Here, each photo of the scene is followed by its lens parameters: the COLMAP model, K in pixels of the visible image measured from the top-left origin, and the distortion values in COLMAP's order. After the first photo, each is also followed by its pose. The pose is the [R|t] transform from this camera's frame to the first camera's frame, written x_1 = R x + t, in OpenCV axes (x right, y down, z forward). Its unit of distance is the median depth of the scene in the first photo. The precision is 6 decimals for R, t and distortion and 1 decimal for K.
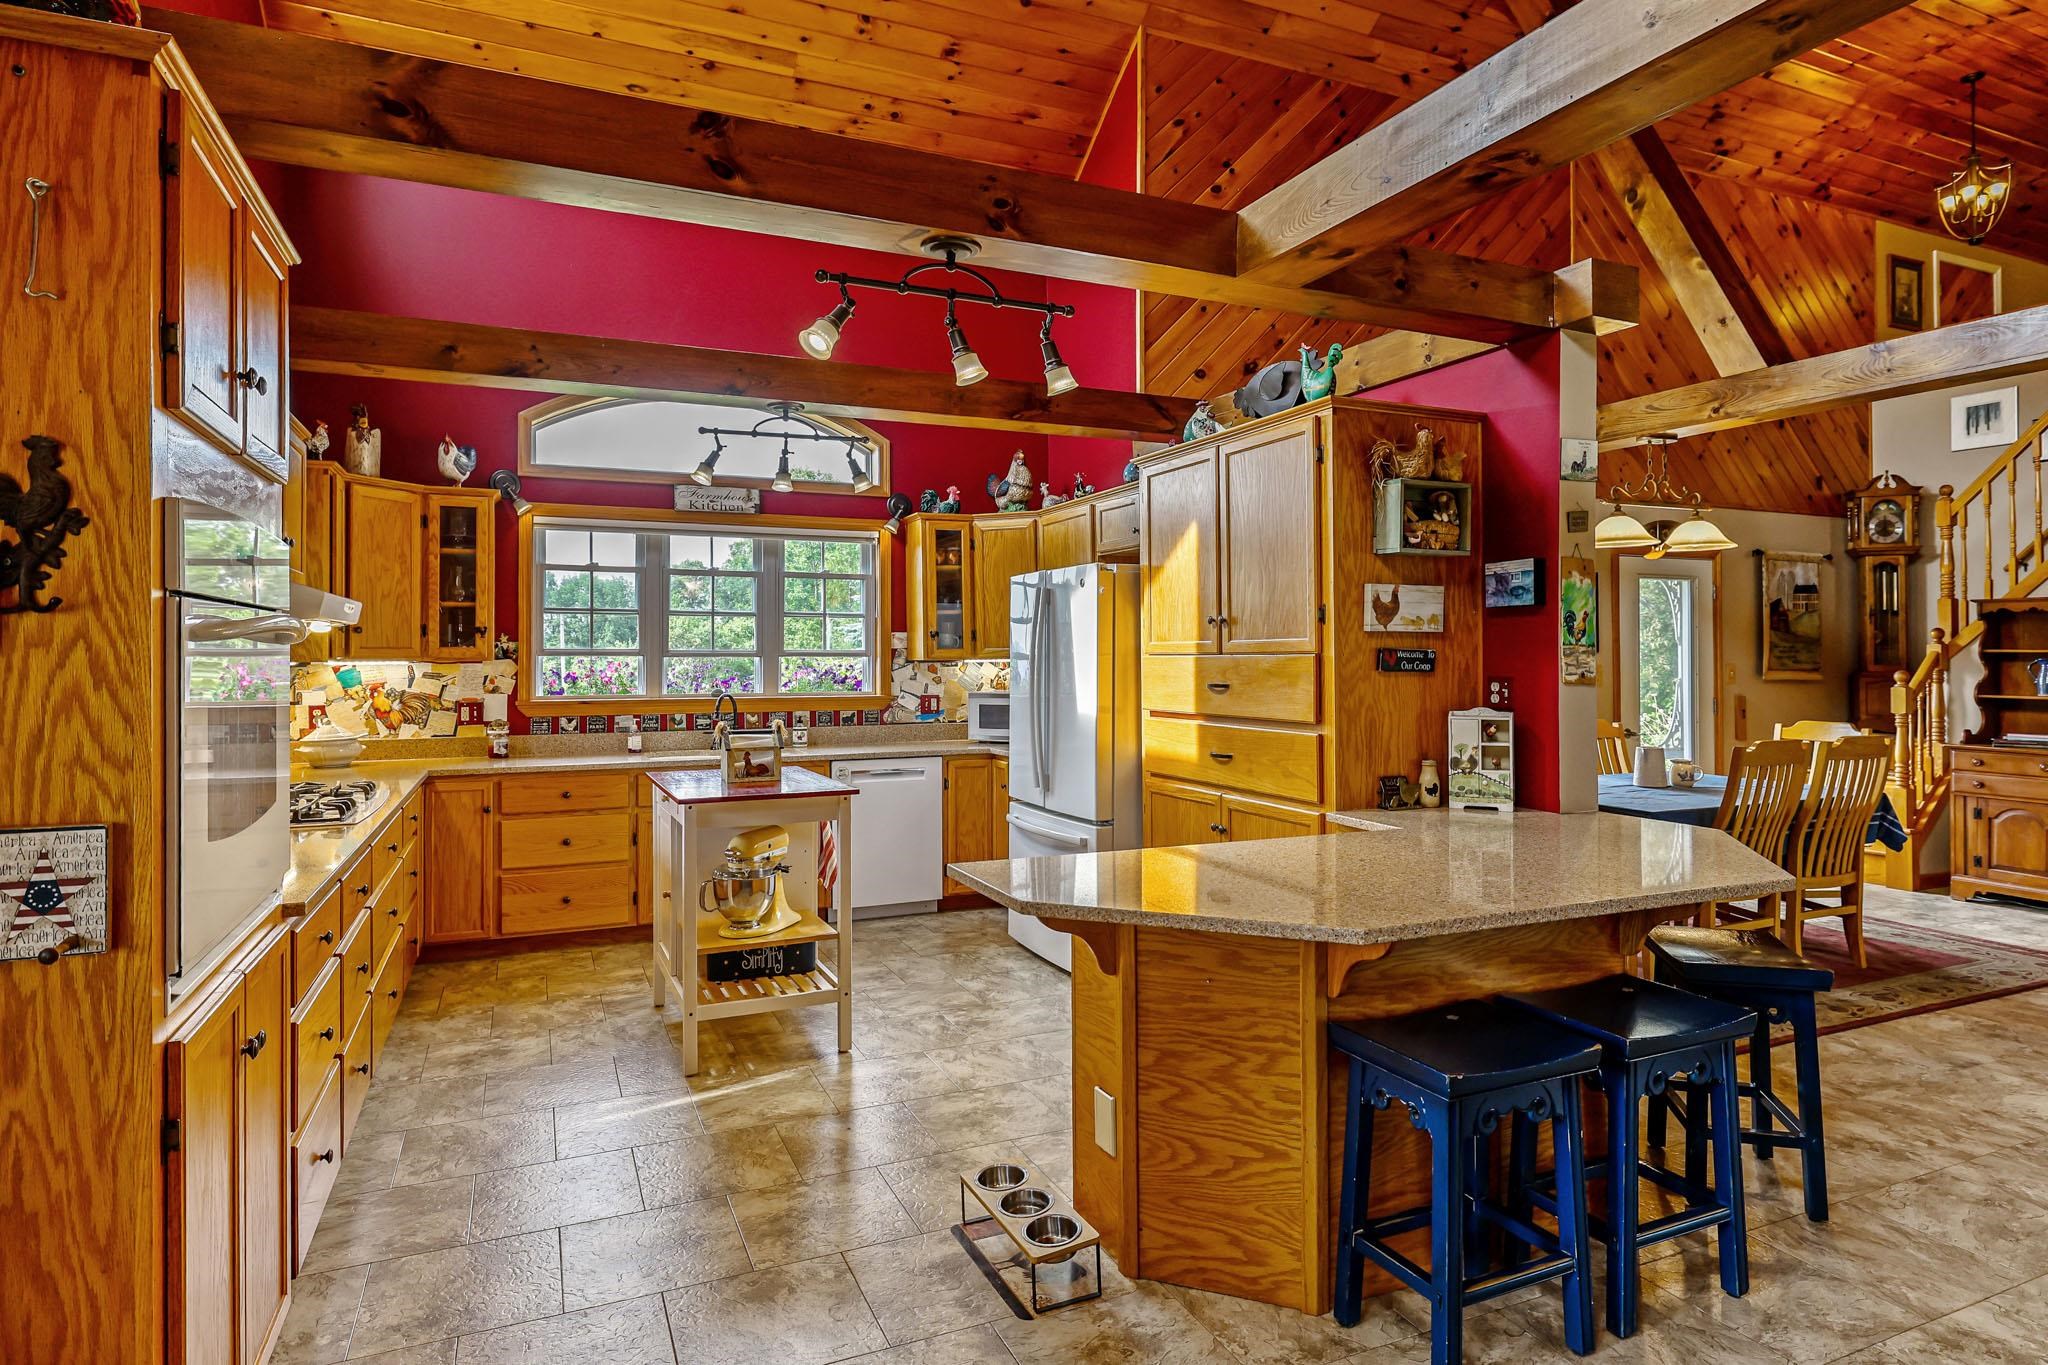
lens RADIAL K [[1099.7, 0, 1019.3], [0, 1099.7, 635.2], [0, 0, 1]] dist [0.006705, -0.000501]
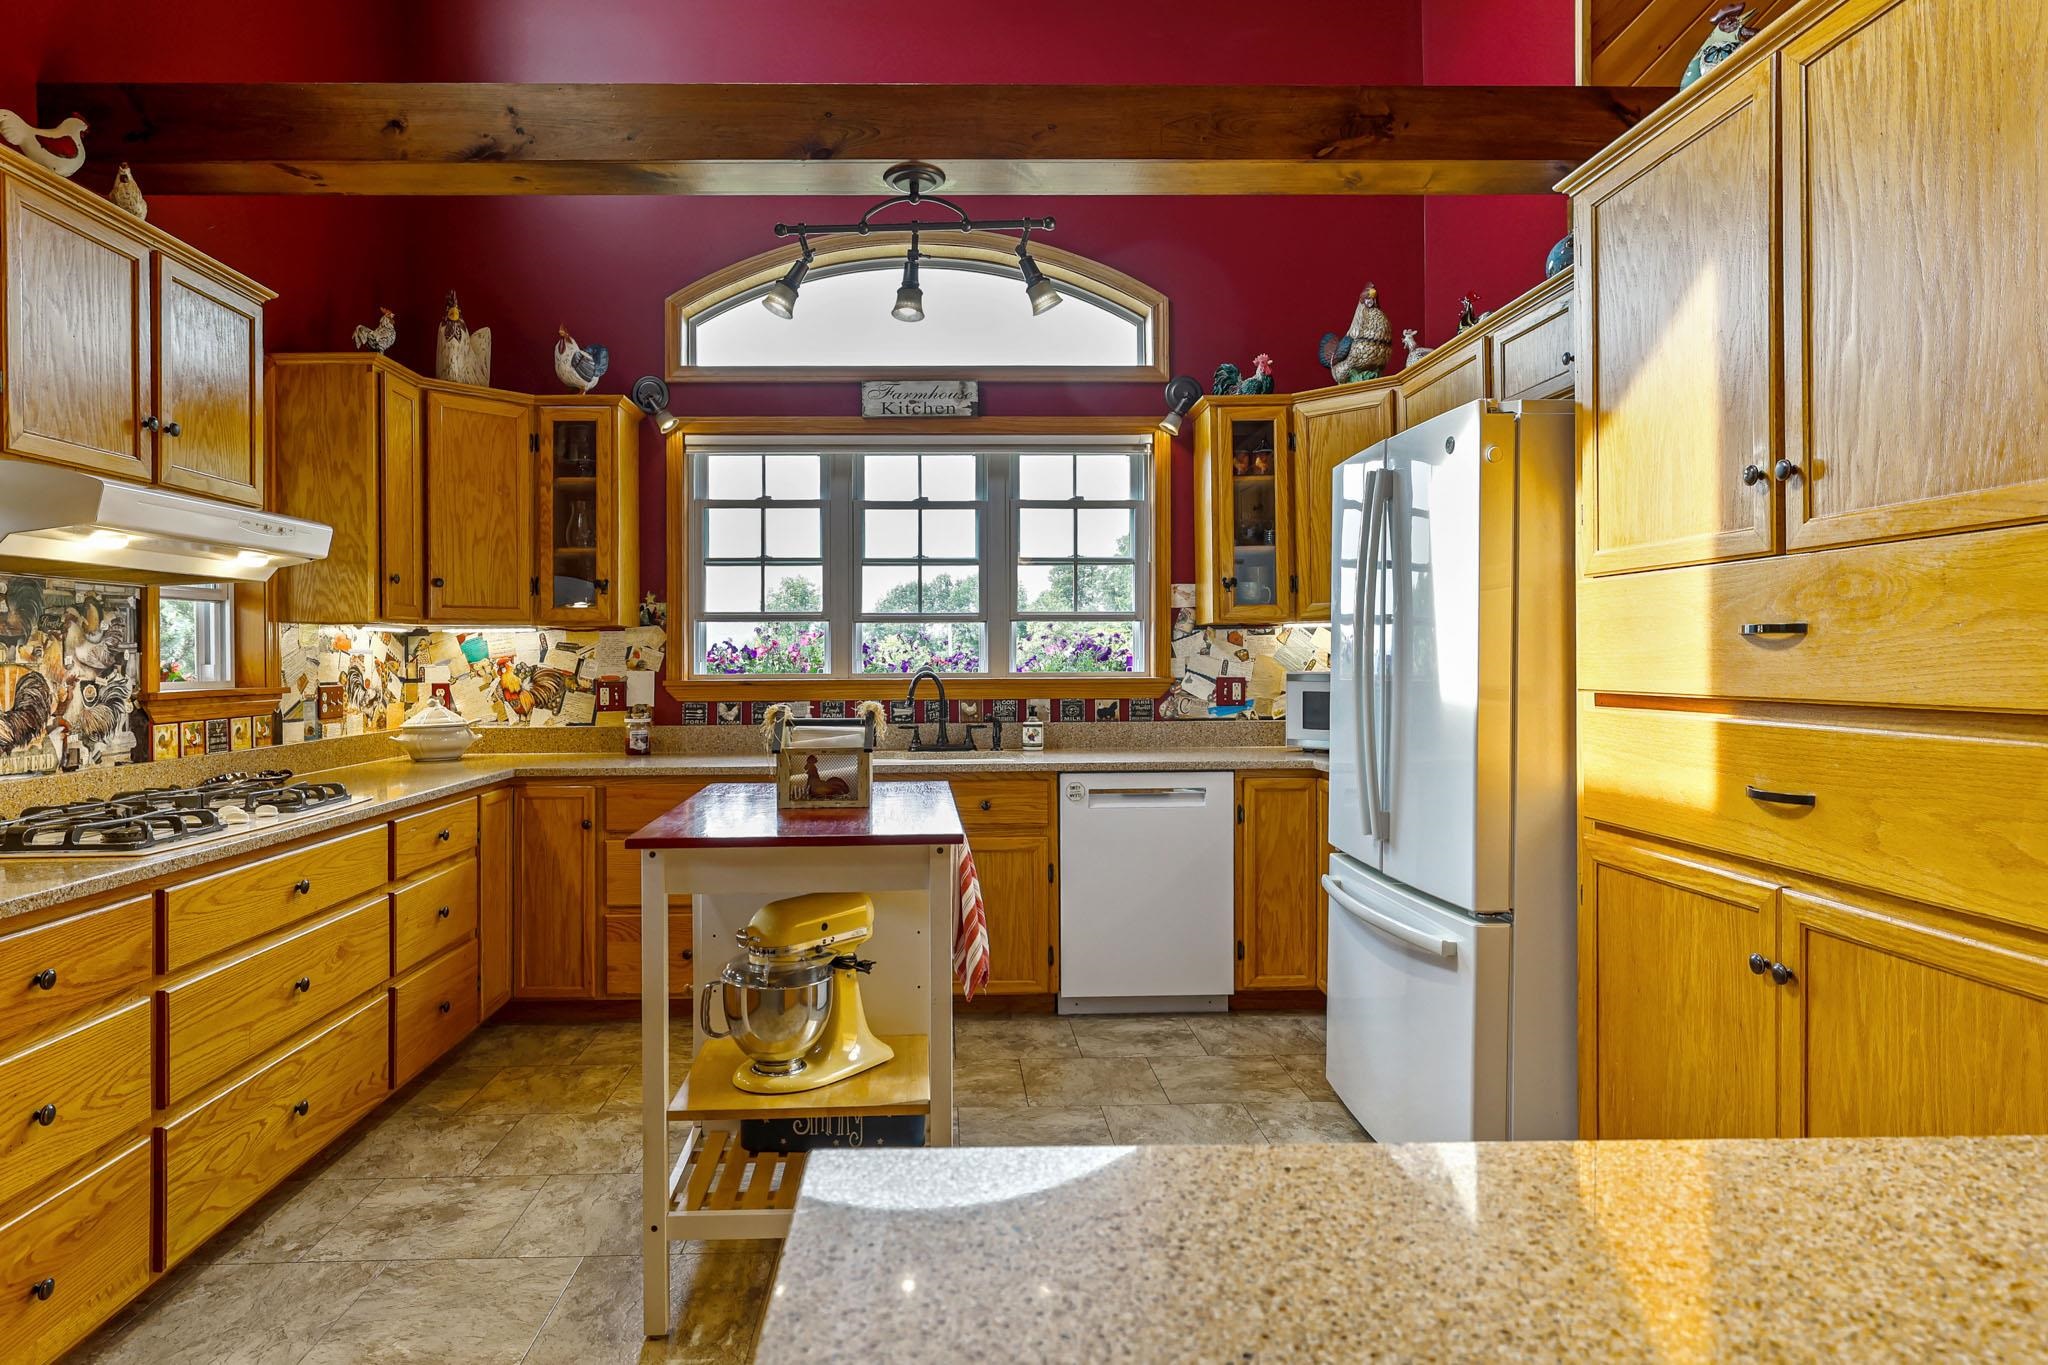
lens RADIAL K [[1169.4, 0, 993.7], [0, 1169.4, 672.9], [0, 0, 1]] dist [-0.007538, -0.001077]
pose [[0.933093, 0.001734, -0.359630, 0.046571], [0.010597, 0.999422, 0.032316, 0.032953], [0.359478, -0.033965, 0.932535, 0.351857]]
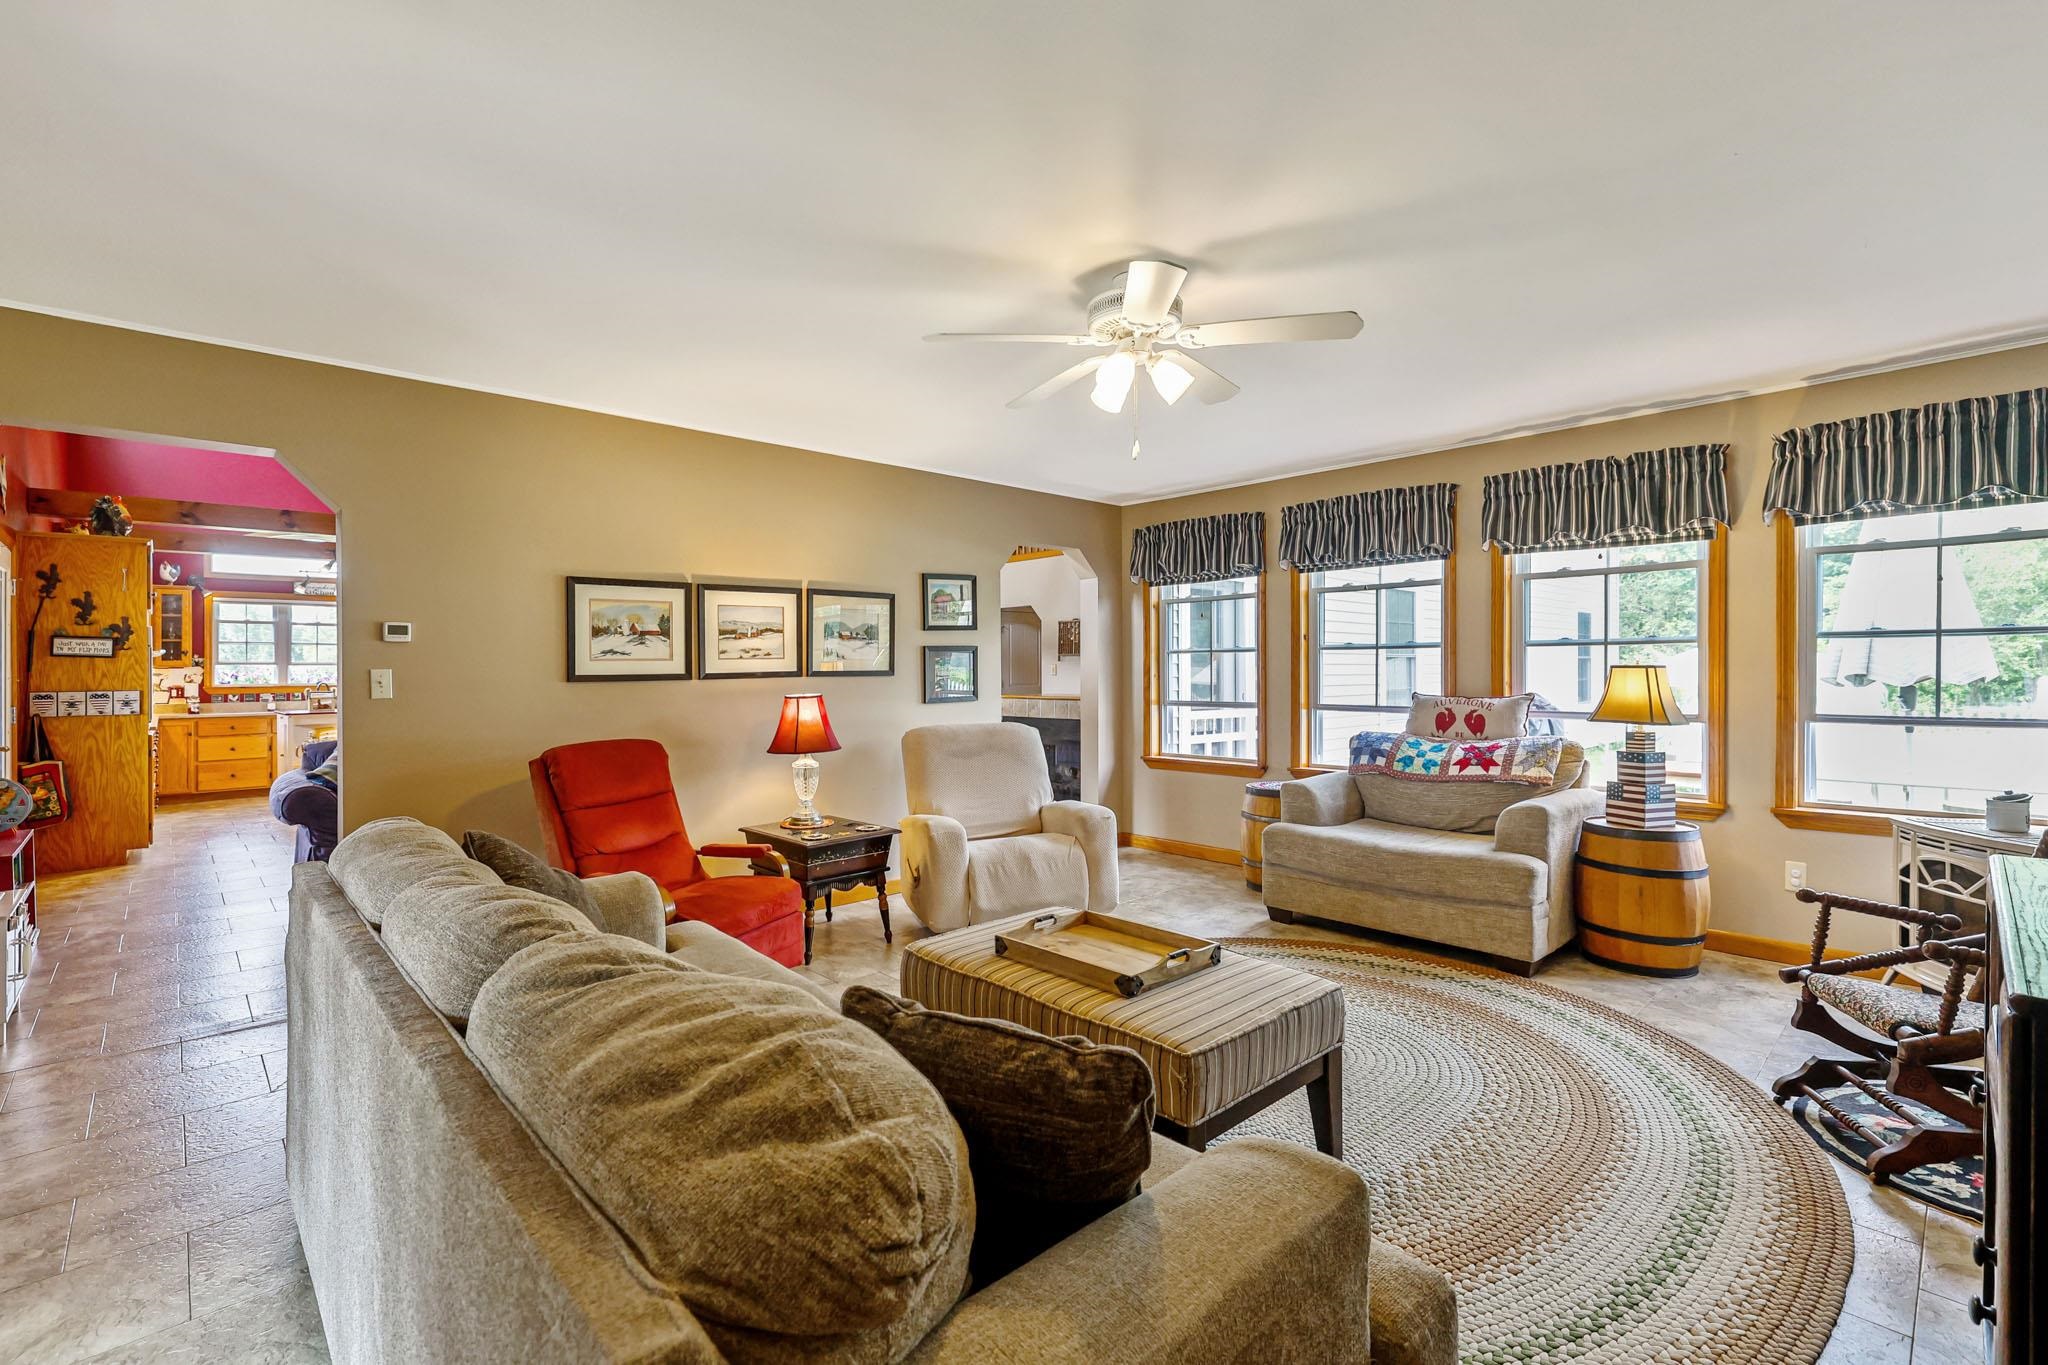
lens RADIAL K [[909.1, 0, 1008.8], [0, 909.1, 657.2], [0, 0, 1]] dist [-0.015897, 0.002536]
pose [[0.944406, -0.002530, 0.328771, 0.447791], [0.001827, 0.999995, 0.002445, 0.002919], [-0.328776, -0.001709, 0.944406, -1.171885]]
